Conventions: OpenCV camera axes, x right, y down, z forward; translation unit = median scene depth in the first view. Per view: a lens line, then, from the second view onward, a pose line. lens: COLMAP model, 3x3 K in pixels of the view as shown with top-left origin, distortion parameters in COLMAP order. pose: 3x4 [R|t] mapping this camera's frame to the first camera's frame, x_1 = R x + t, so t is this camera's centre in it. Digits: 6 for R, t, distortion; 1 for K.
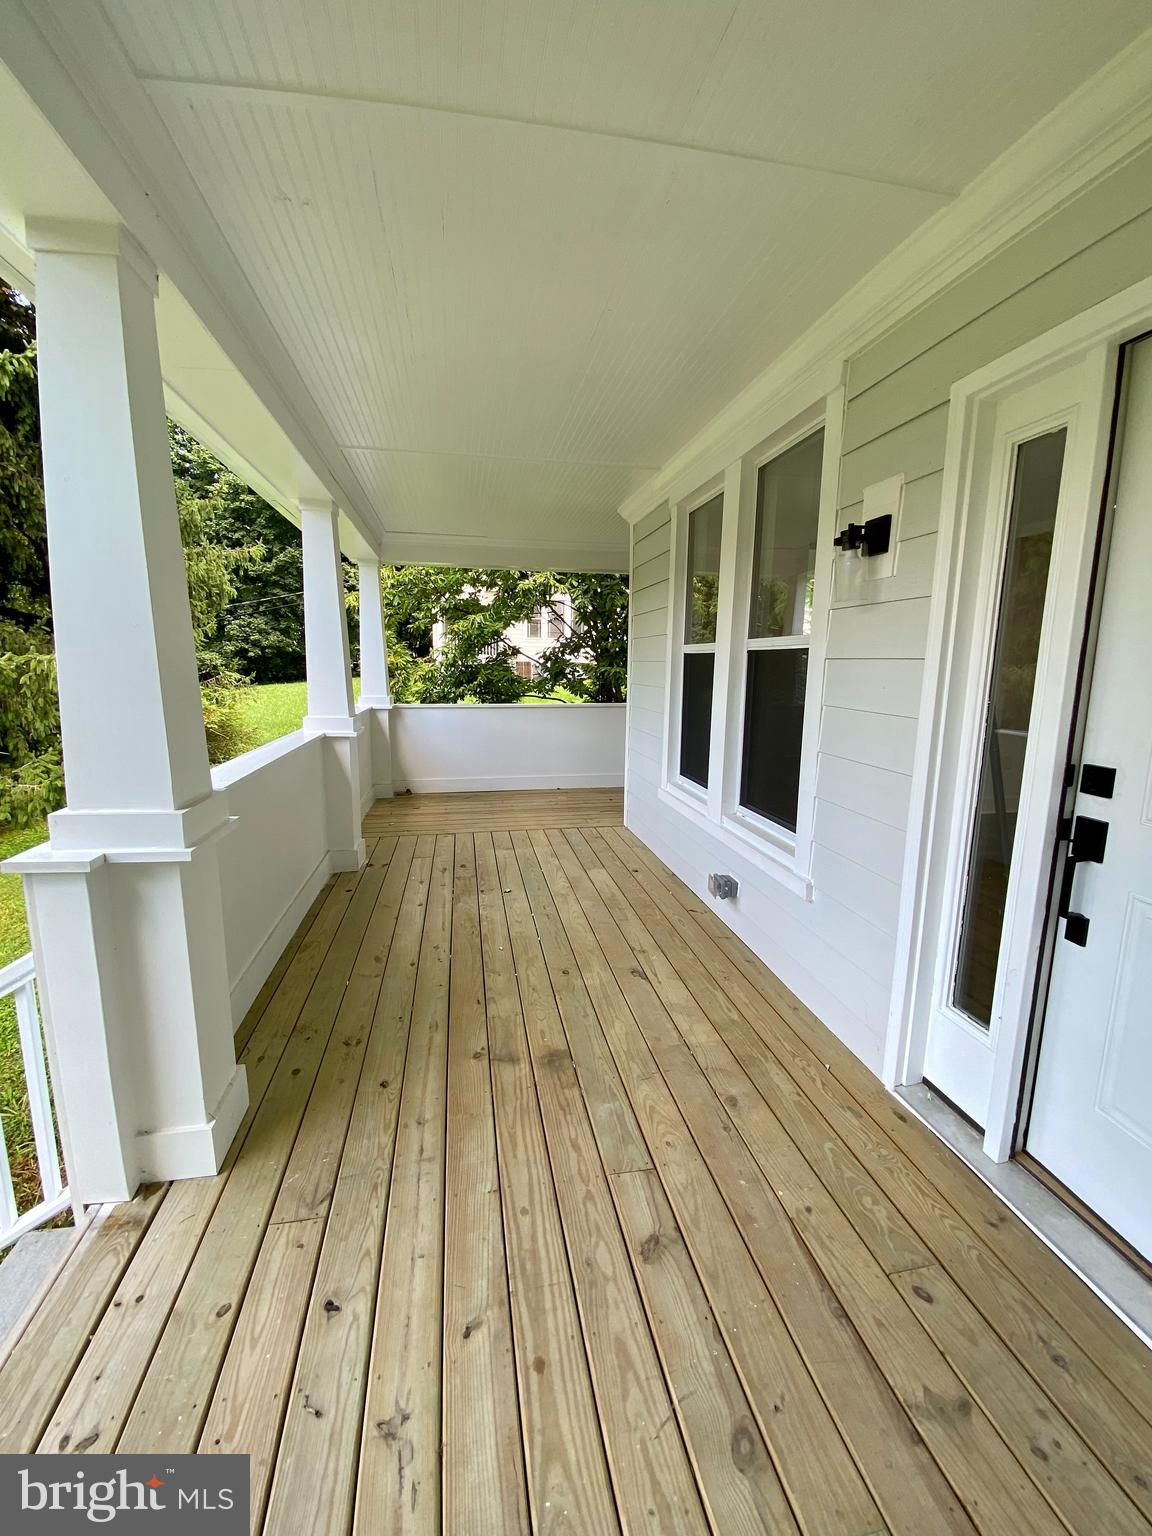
lens RADIAL K [[615.2, 0, 576.0], [0, 615.2, 768.0], [0, 0, 1]] dist [0.003056, -0.013394]
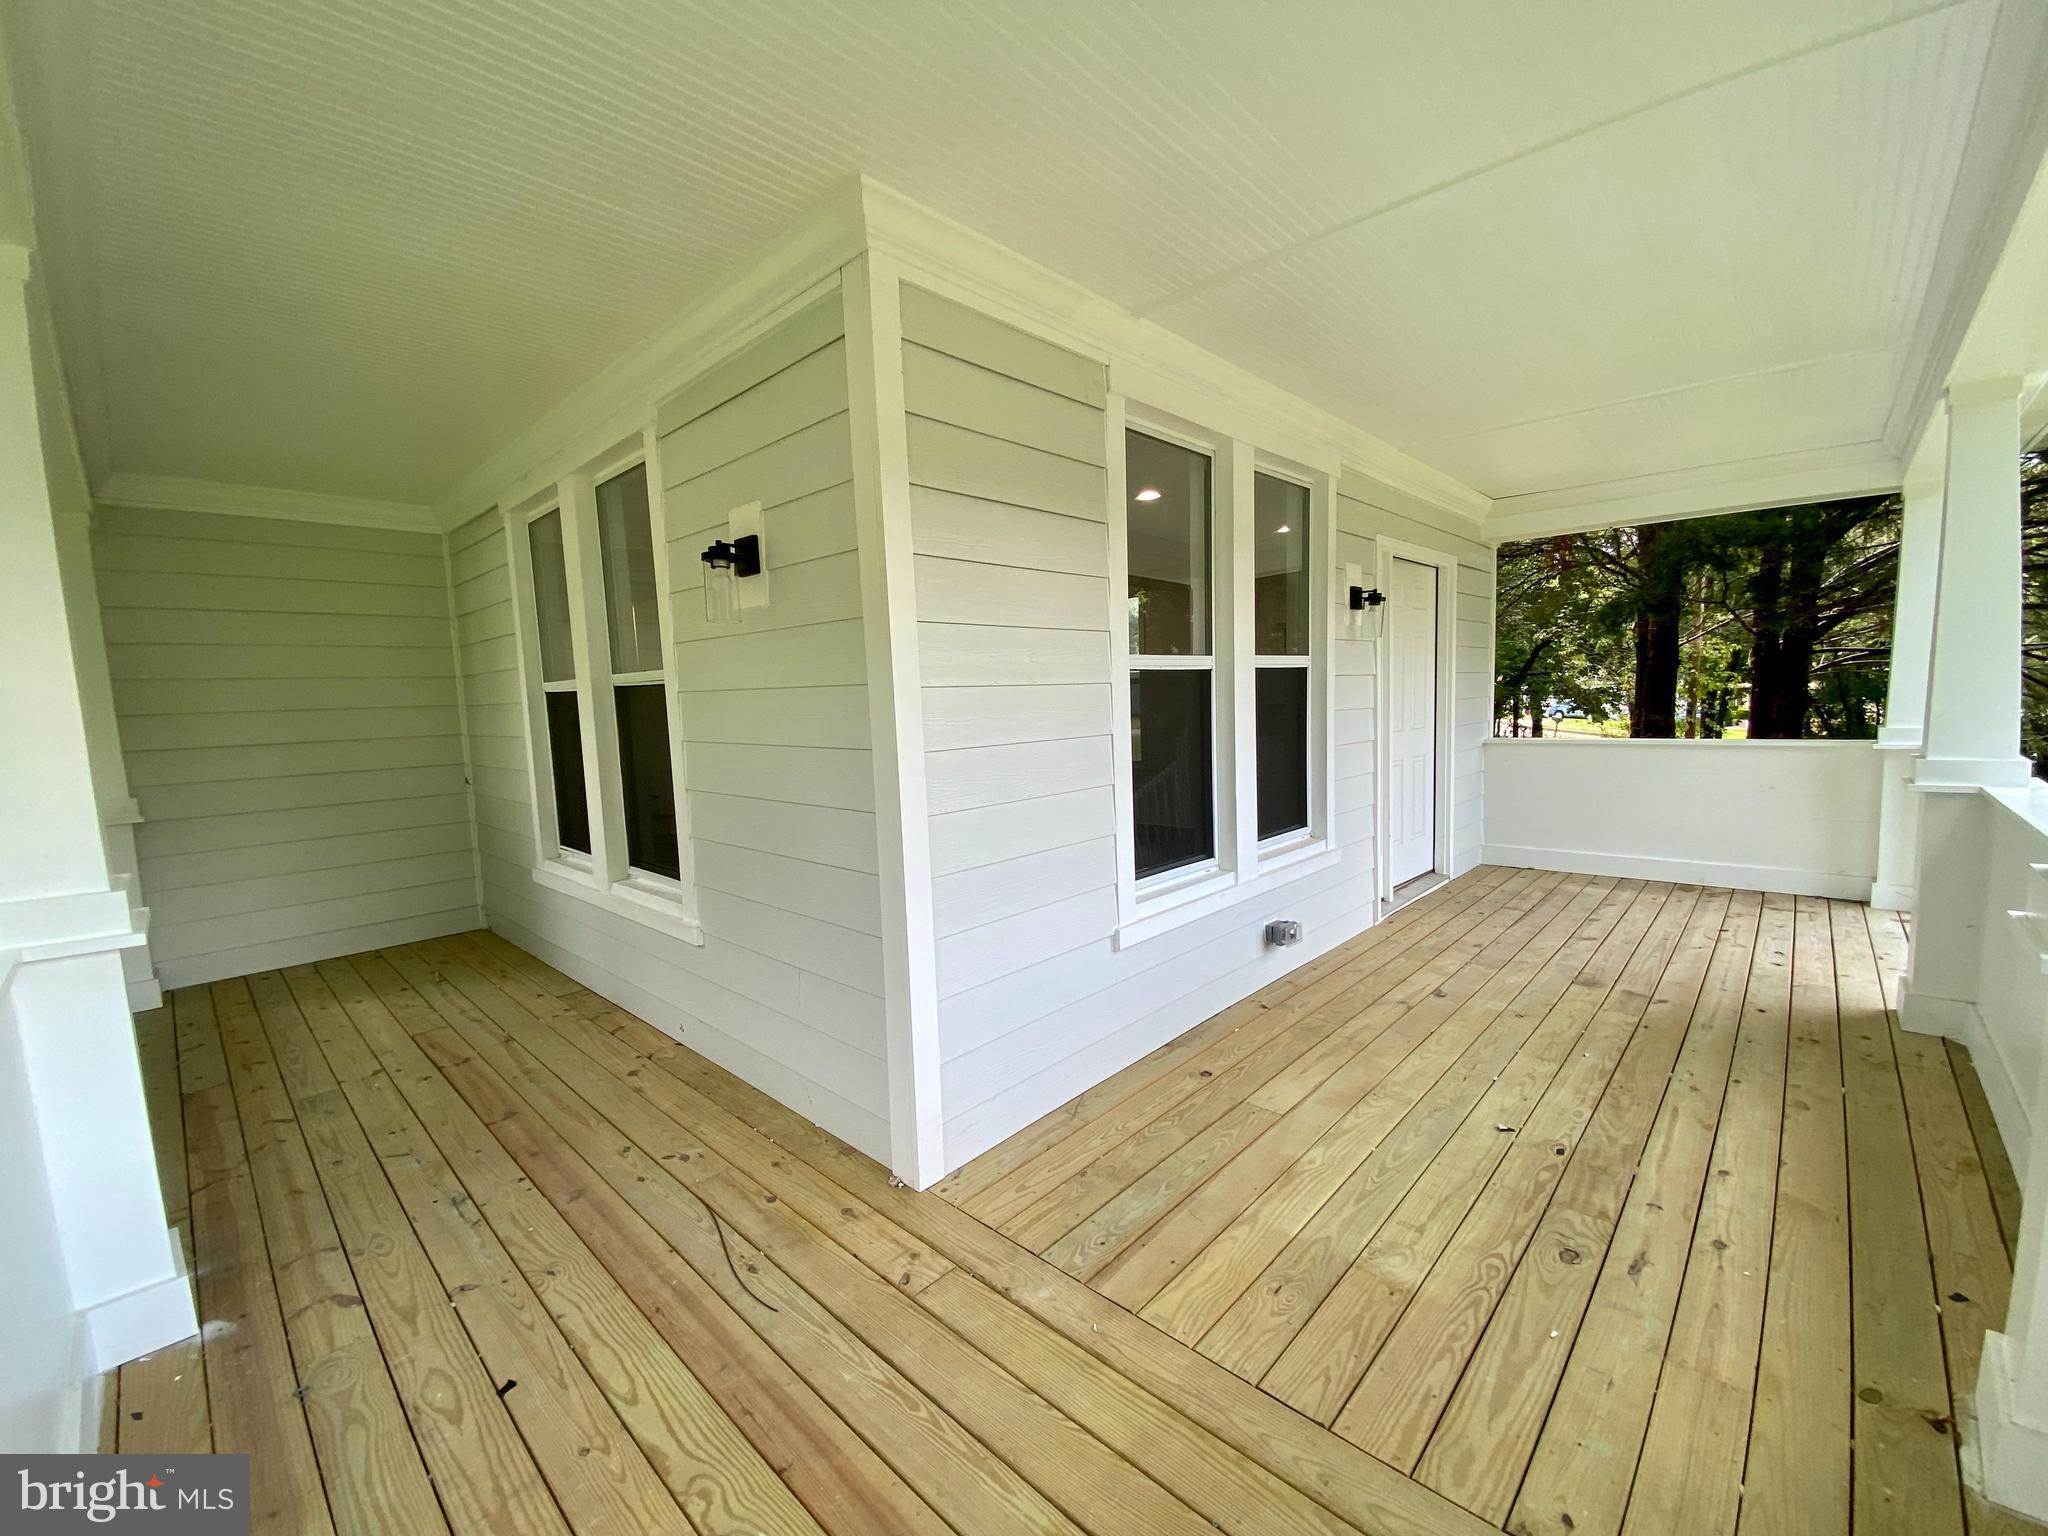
lens RADIAL K [[820.3, 0, 1024.0], [0, 820.3, 768.0], [0, 0, 1]] dist [0.003056, -0.013394]
pose [[-0.584166, -0.066230, 0.808928, -0.601936], [0.162887, 0.966821, 0.196786, -0.412387], [-0.795121, 0.246720, -0.553996, 2.415496]]
